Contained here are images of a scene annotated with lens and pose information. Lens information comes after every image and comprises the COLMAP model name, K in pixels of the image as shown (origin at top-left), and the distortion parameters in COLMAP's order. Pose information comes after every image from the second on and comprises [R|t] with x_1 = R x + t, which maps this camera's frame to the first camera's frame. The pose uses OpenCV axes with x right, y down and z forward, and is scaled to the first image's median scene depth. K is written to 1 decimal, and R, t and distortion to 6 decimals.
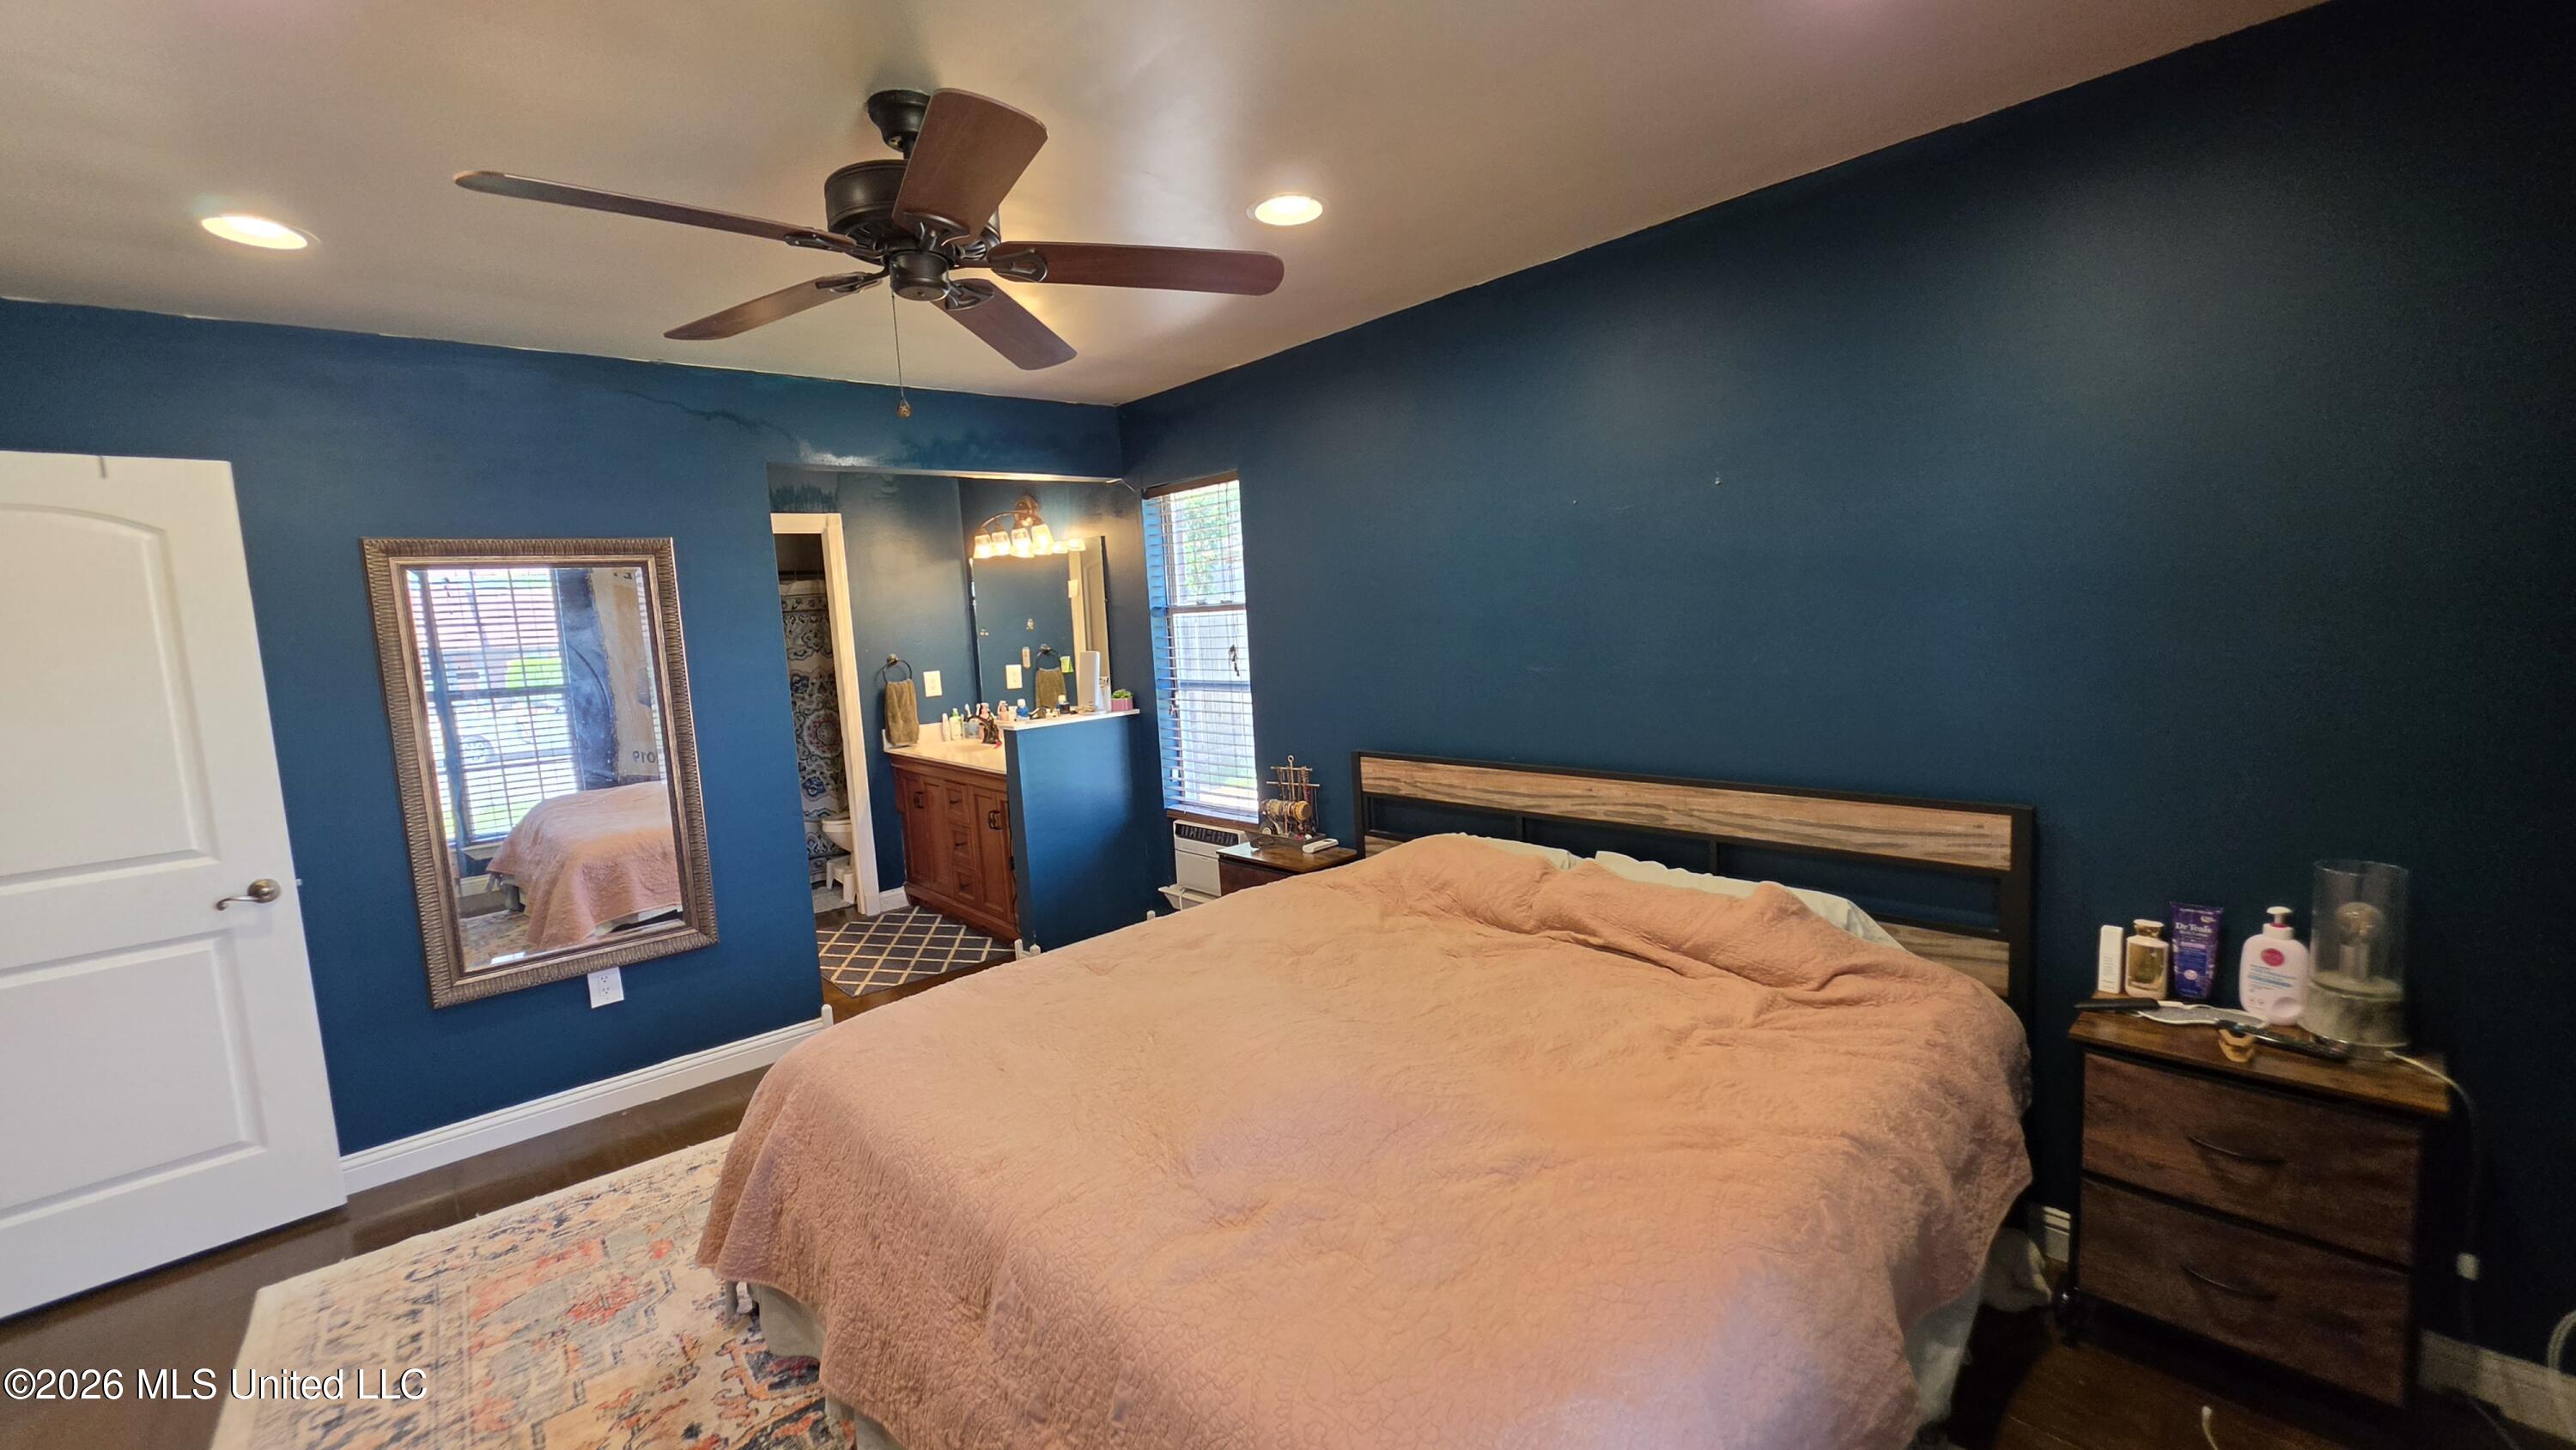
lens RADIAL K [[1033.5, 0, 1272.0], [0, 1033.5, 725.9], [0, 0, 1]] dist [-0.001812, -0.000448]
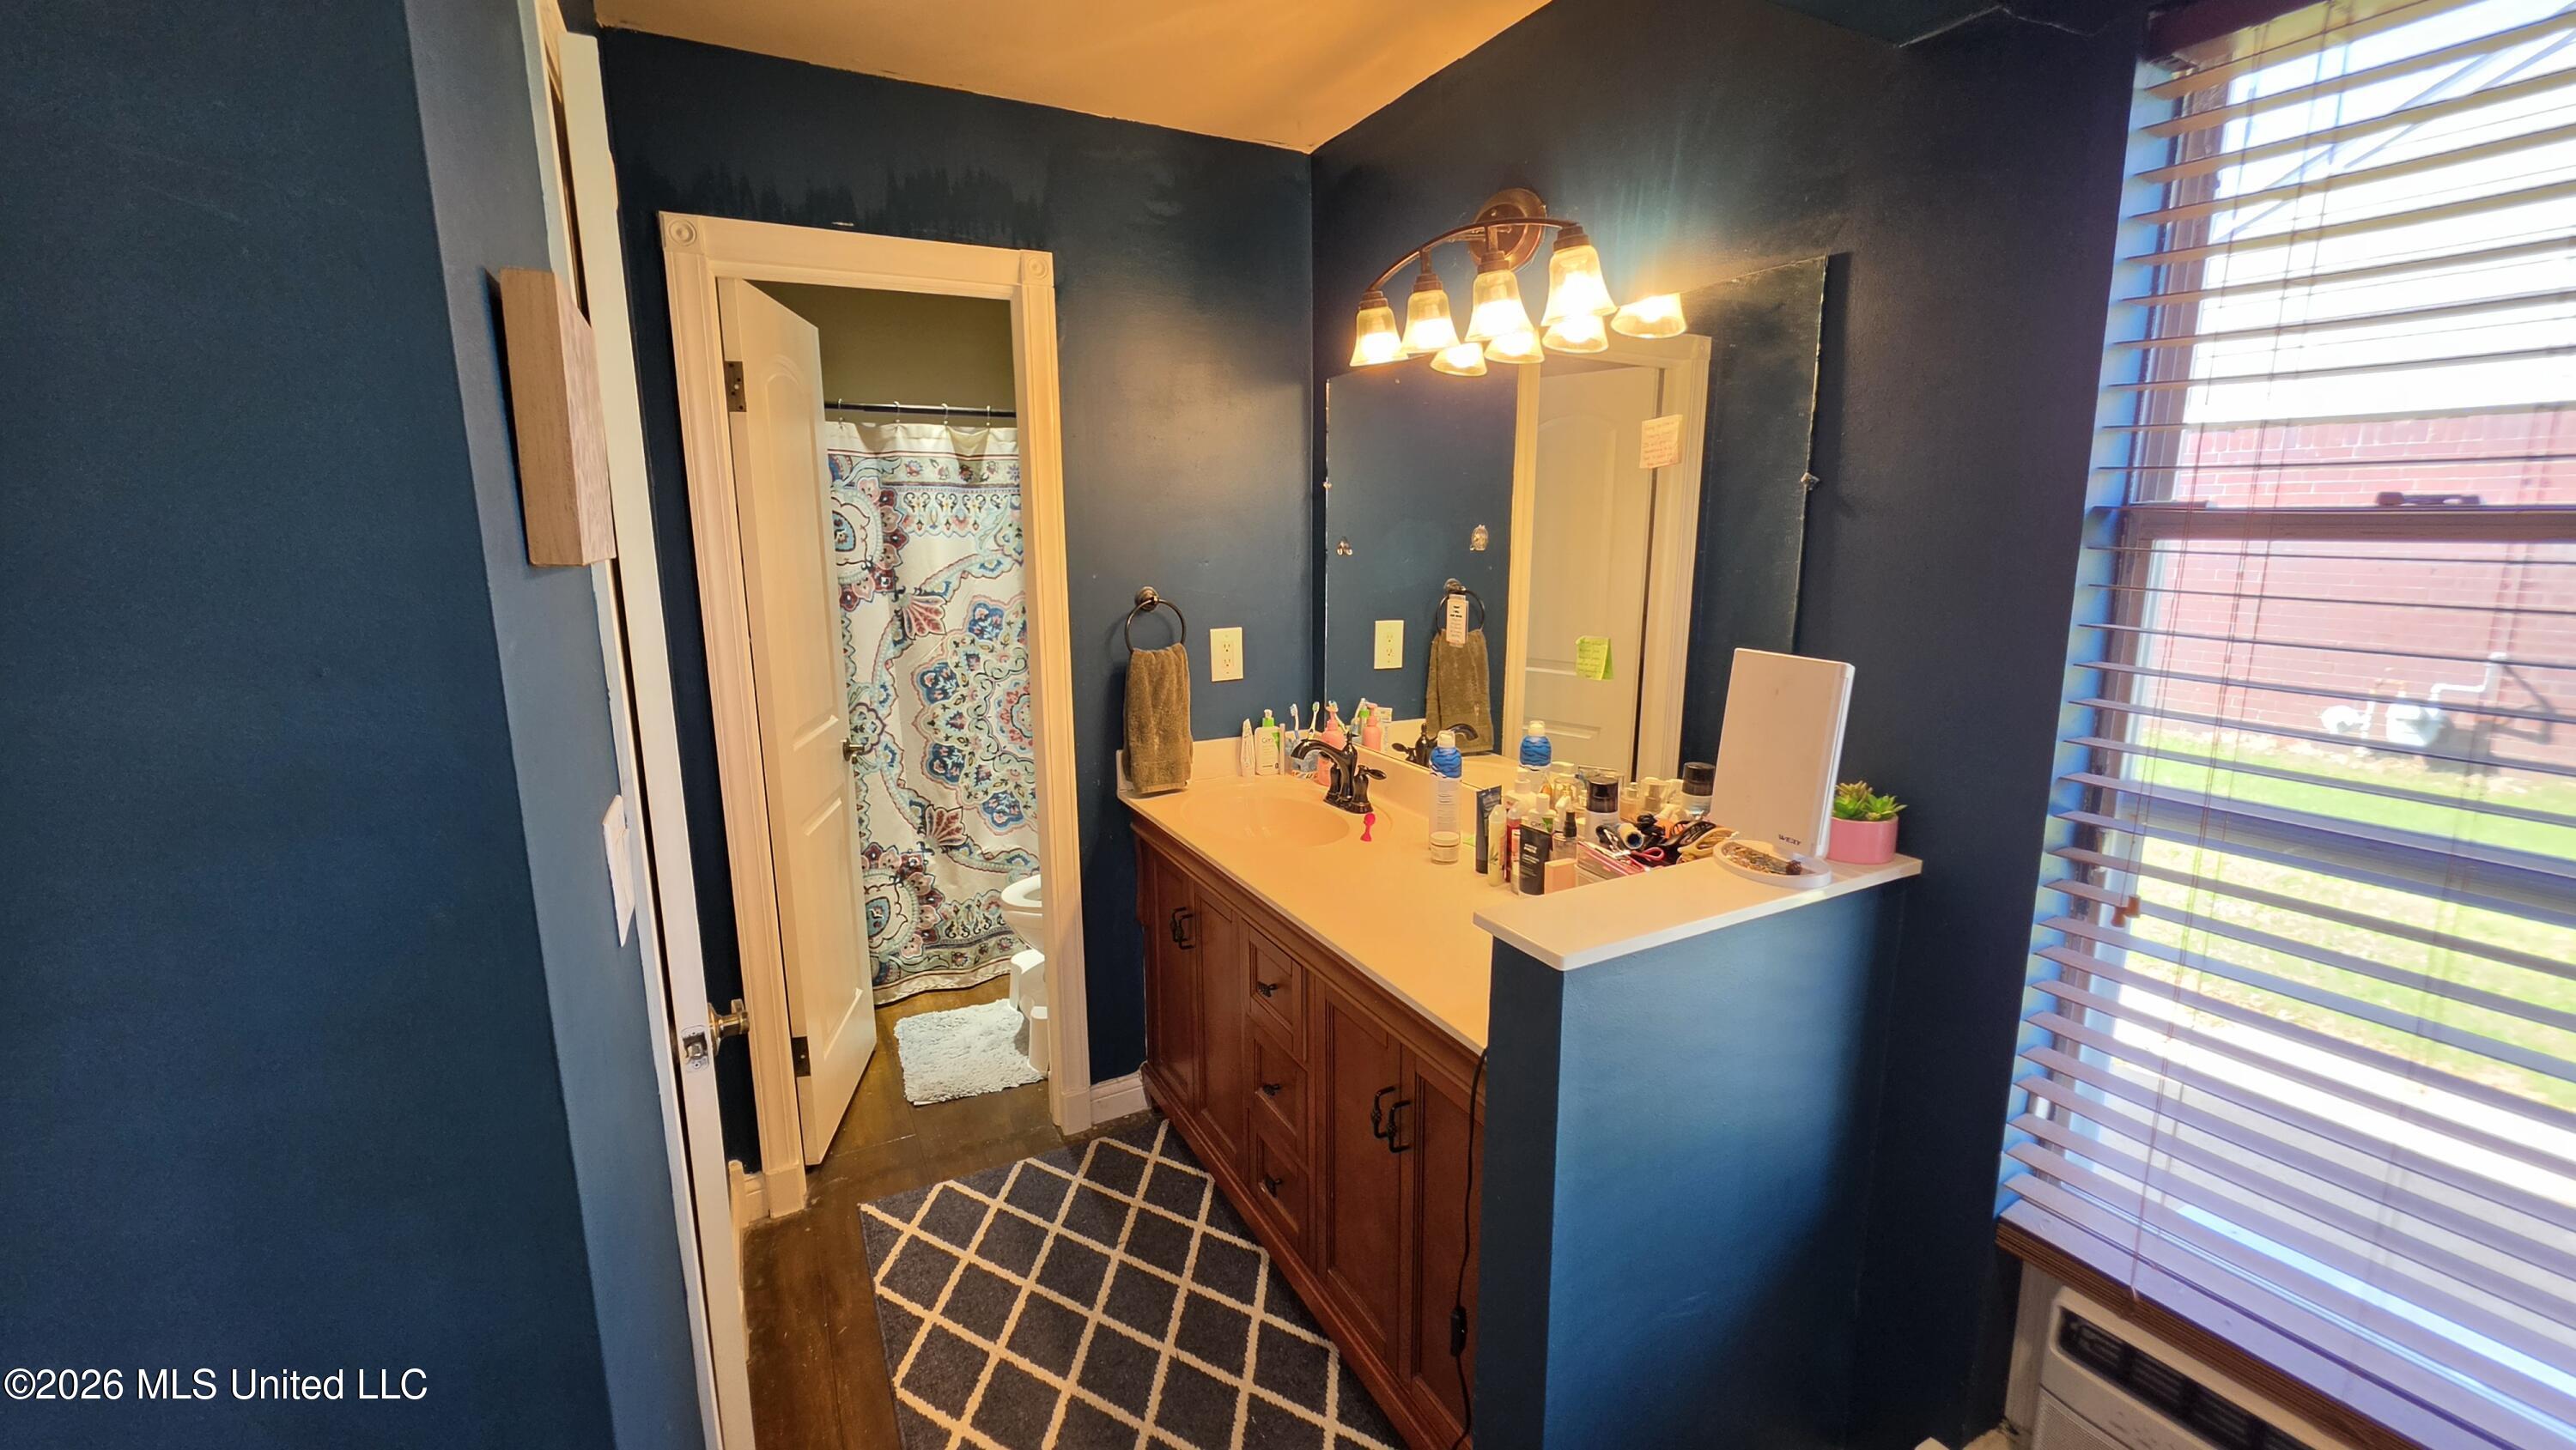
lens RADIAL K [[1033.5, 0, 1301.2], [0, 1033.5, 719.1], [0, 0, 1]] dist [-0.001812, -0.000448]
pose [[0.973597, 0.091674, -0.209058, -0.207719], [-0.074221, 0.993184, 0.089870, -0.059316], [0.215872, -0.071981, 0.973765, 0.586291]]
